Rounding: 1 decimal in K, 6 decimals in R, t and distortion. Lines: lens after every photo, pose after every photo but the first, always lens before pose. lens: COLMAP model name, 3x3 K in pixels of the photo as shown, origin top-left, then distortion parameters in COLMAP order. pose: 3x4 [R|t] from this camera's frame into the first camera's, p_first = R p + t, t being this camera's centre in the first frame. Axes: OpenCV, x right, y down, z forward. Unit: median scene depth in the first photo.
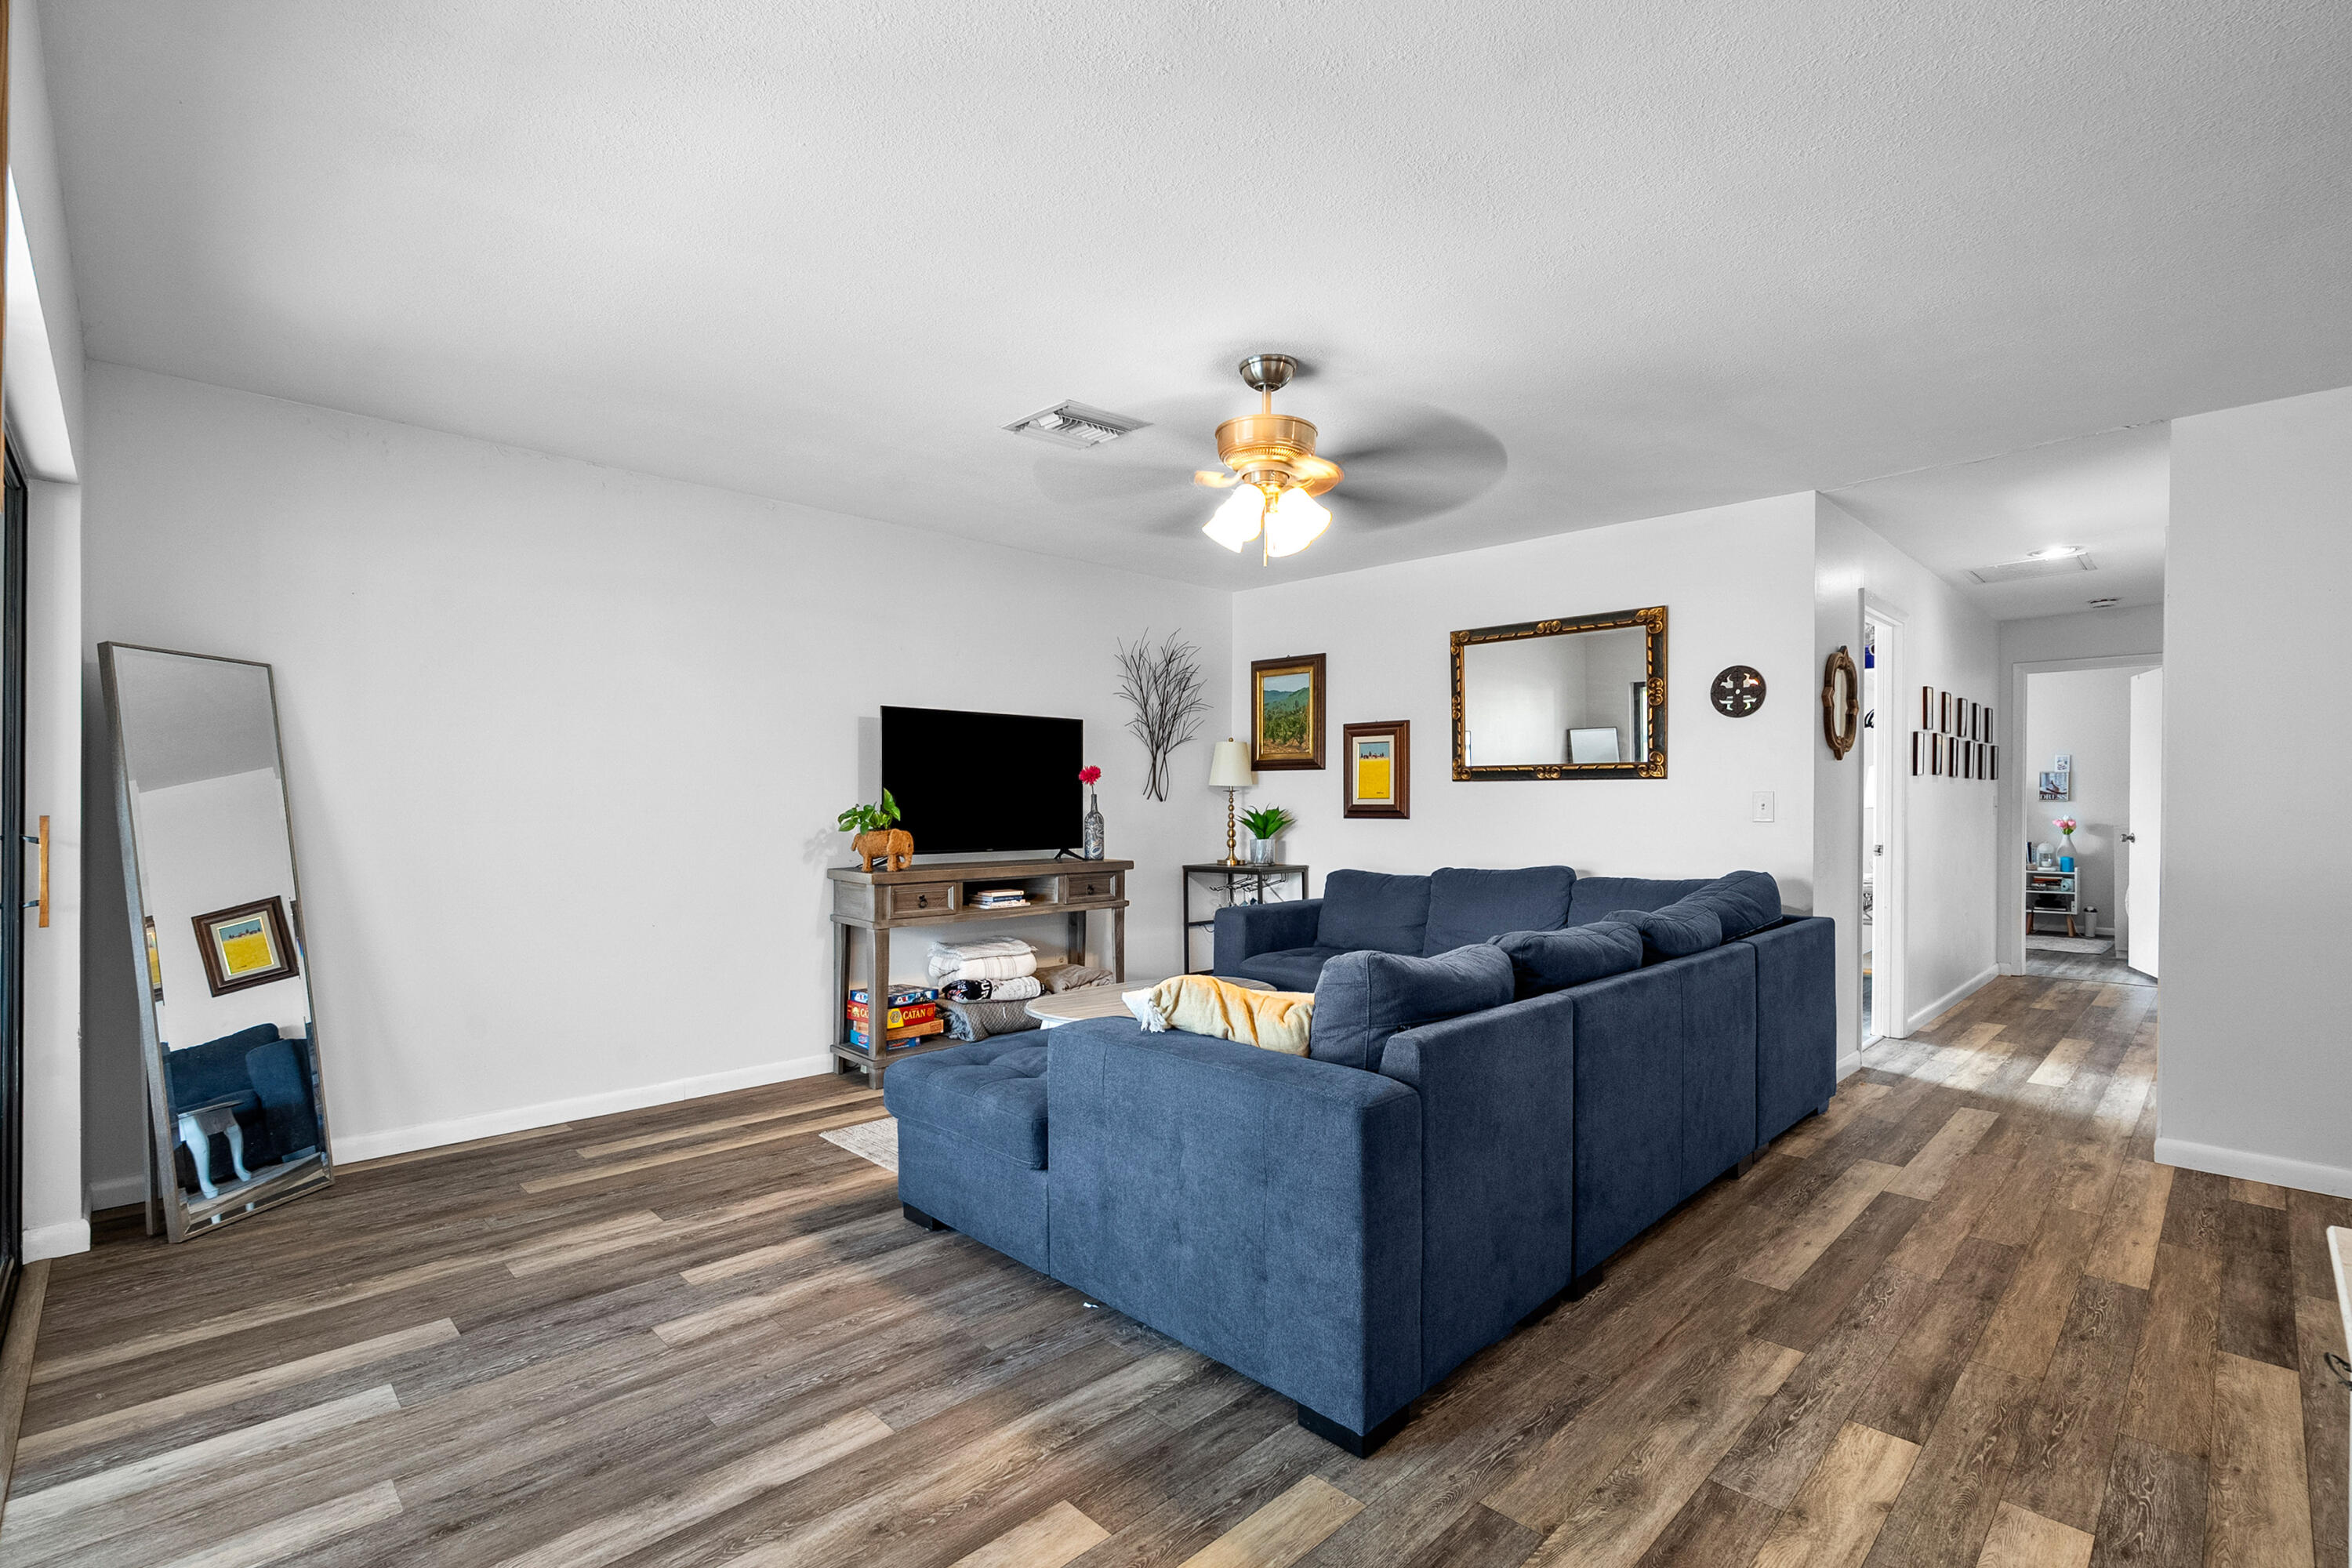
lens RADIAL K [[1067.0, 0, 1175.2], [0, 1067.0, 795.4], [0, 0, 1]] dist [-0.003923, 0.000121]
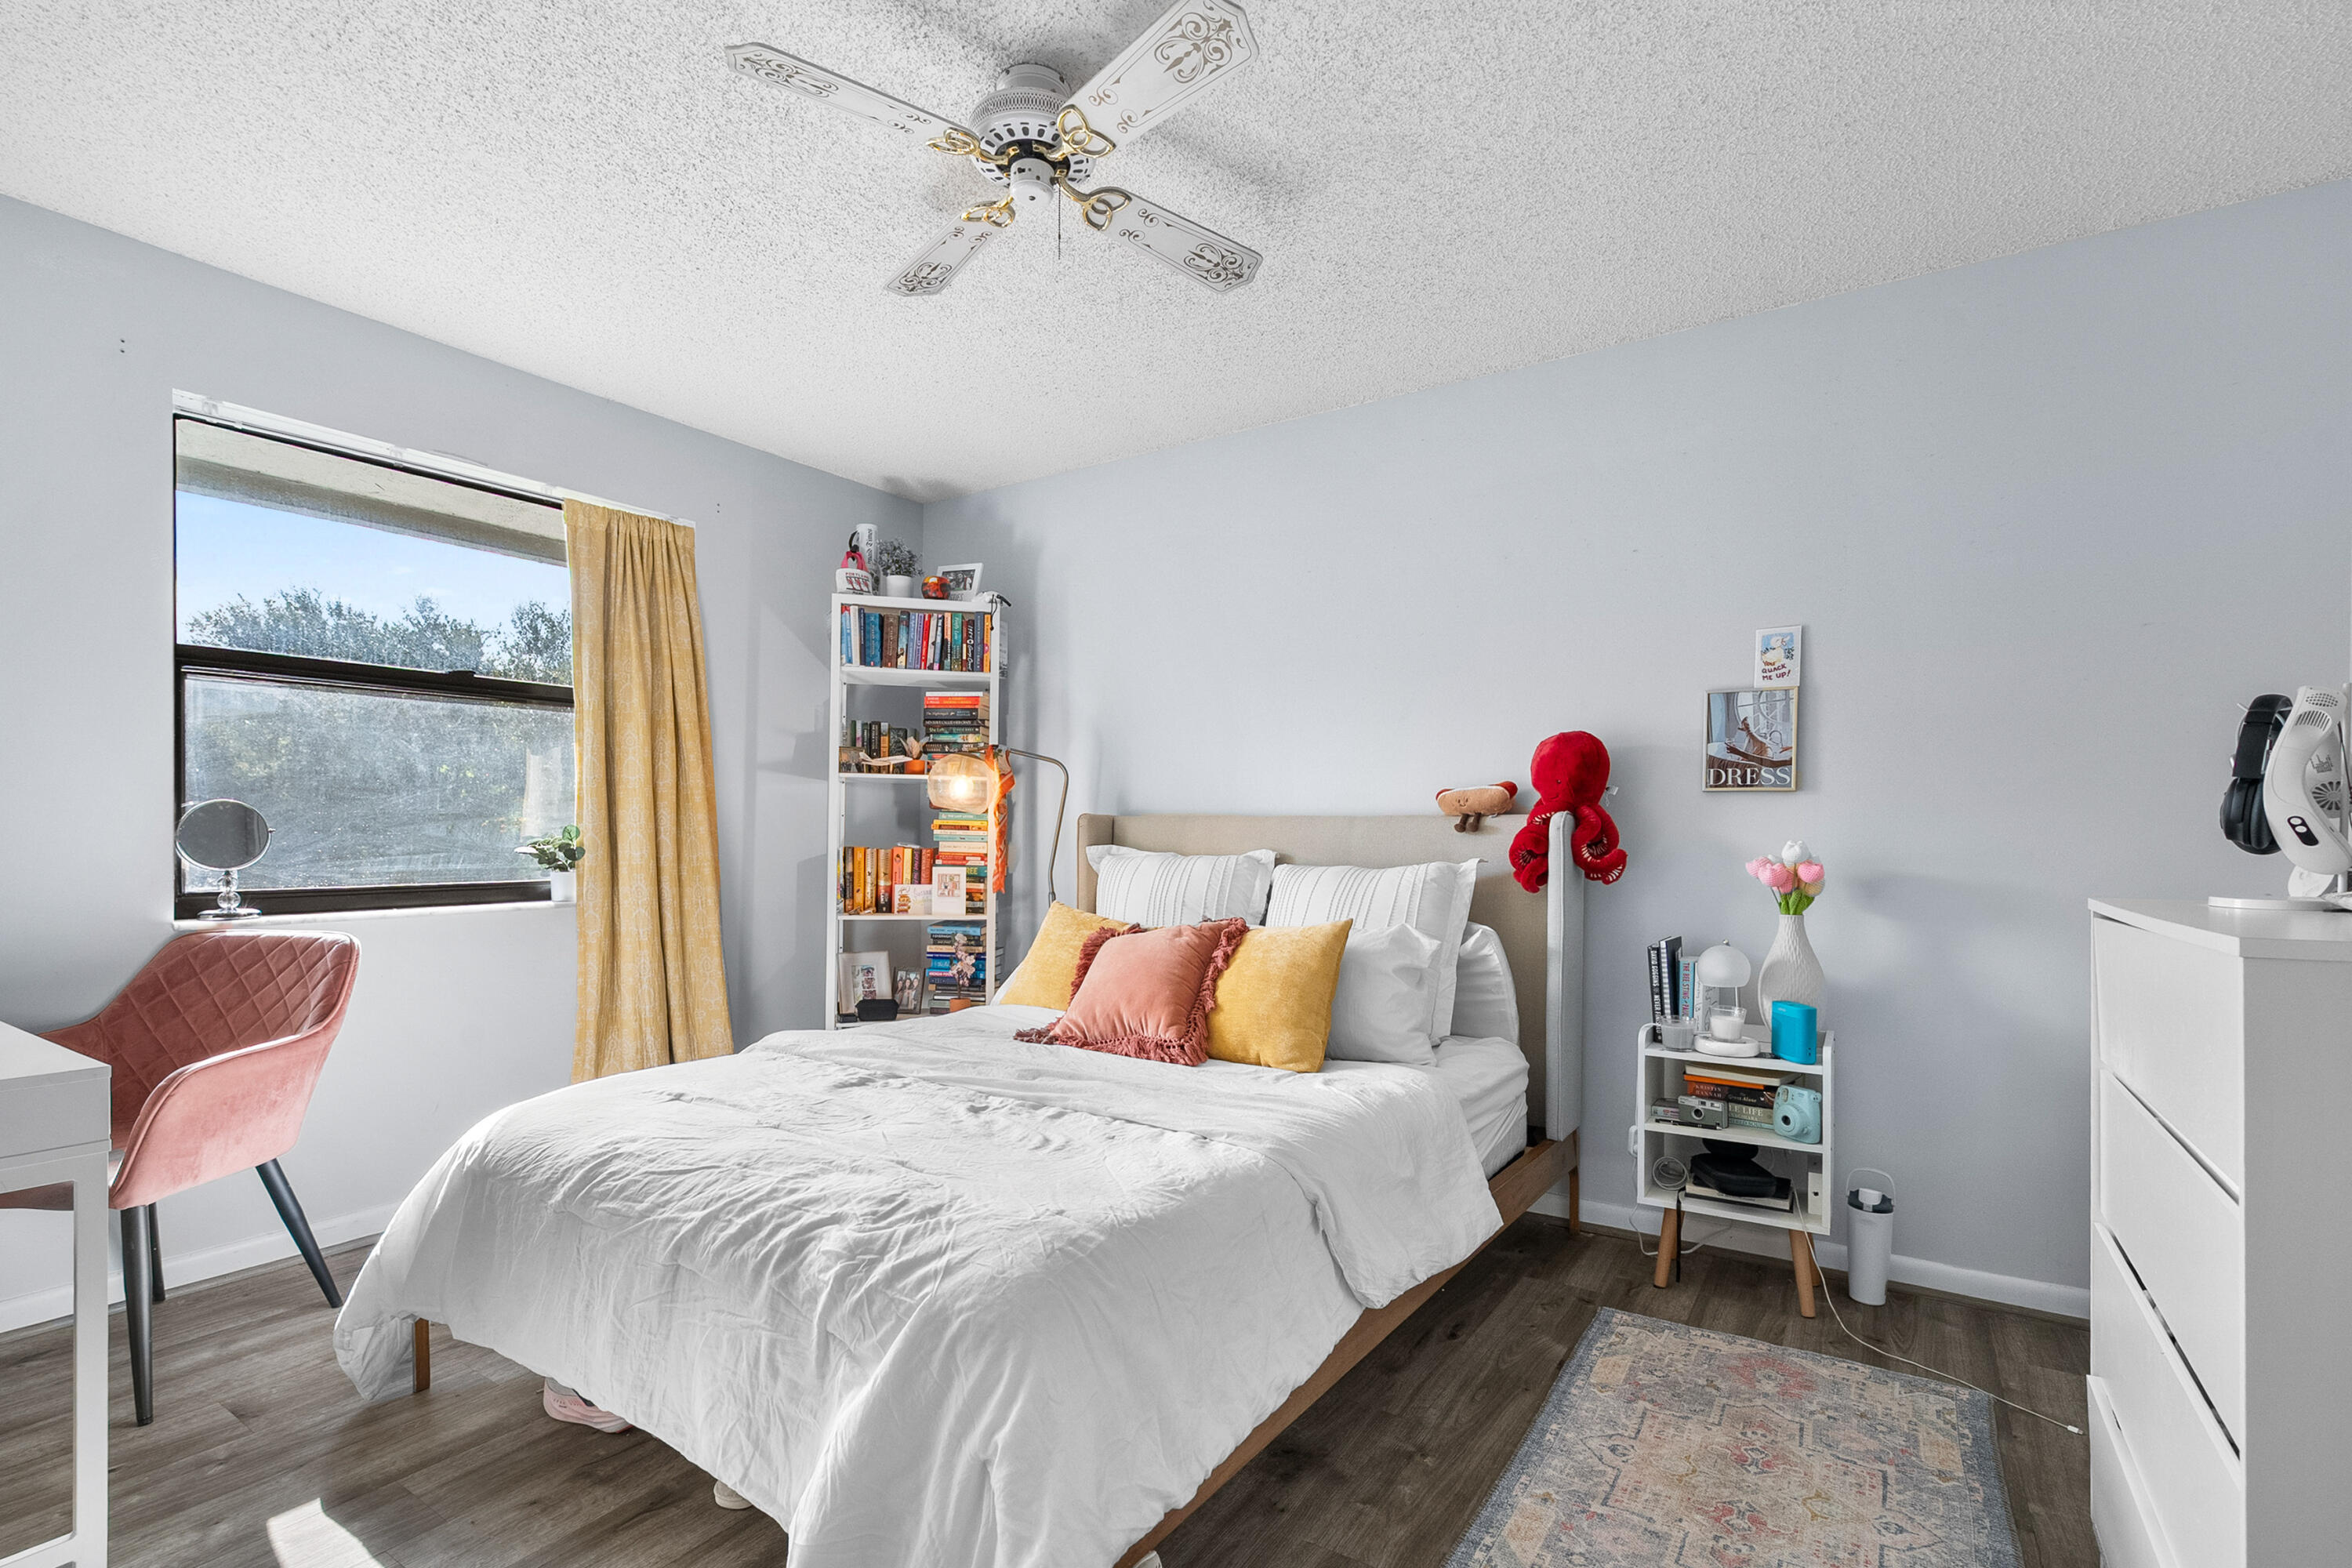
lens RADIAL K [[1067.0, 0, 1169.3], [0, 1067.0, 790.7], [0, 0, 1]] dist [-0.003923, 0.000121]
pose [[0.979811, -0.003405, 0.199898, 1.021866], [0.001669, 0.999959, 0.008850, 0.004827], [-0.199920, -0.008338, 0.979777, 1.246262]]
